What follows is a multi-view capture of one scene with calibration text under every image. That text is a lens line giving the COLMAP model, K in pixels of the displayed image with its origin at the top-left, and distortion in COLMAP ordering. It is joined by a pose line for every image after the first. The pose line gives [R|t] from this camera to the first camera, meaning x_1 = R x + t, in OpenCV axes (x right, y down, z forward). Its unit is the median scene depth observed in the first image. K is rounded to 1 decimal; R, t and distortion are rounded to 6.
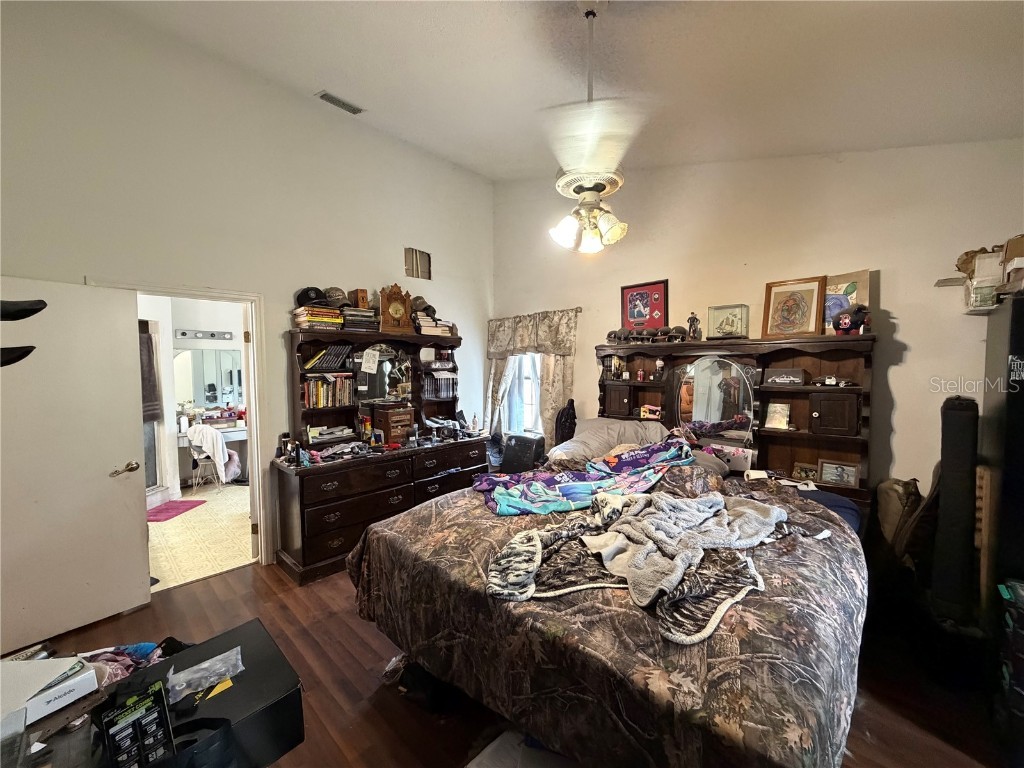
lens RADIAL K [[409.6, 0, 511.9], [0, 409.6, 385.8], [0, 0, 1]] dist [0.000524, -0.000230]
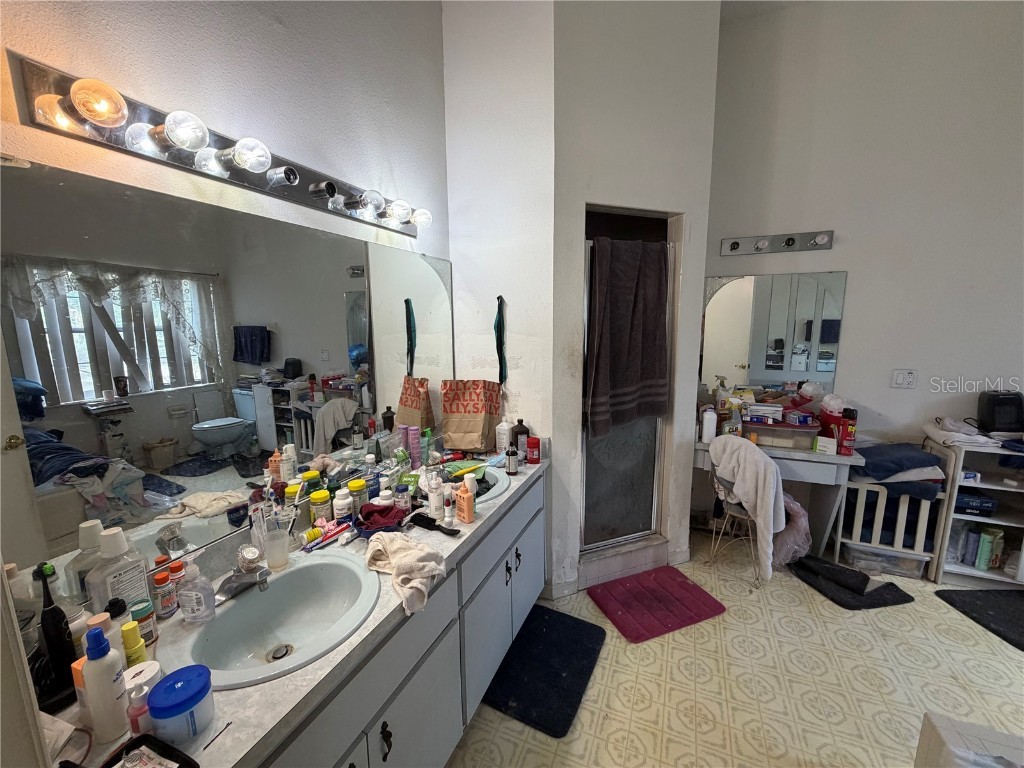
lens RADIAL K [[409.6, 0, 511.1], [0, 409.6, 385.5], [0, 0, 1]] dist [0.000524, -0.000230]
pose [[0.348278, 0.150909, -0.925164, -0.407086], [-0.041255, 0.988468, 0.145704, -0.017202], [0.936483, -0.012578, 0.350487, 0.568792]]
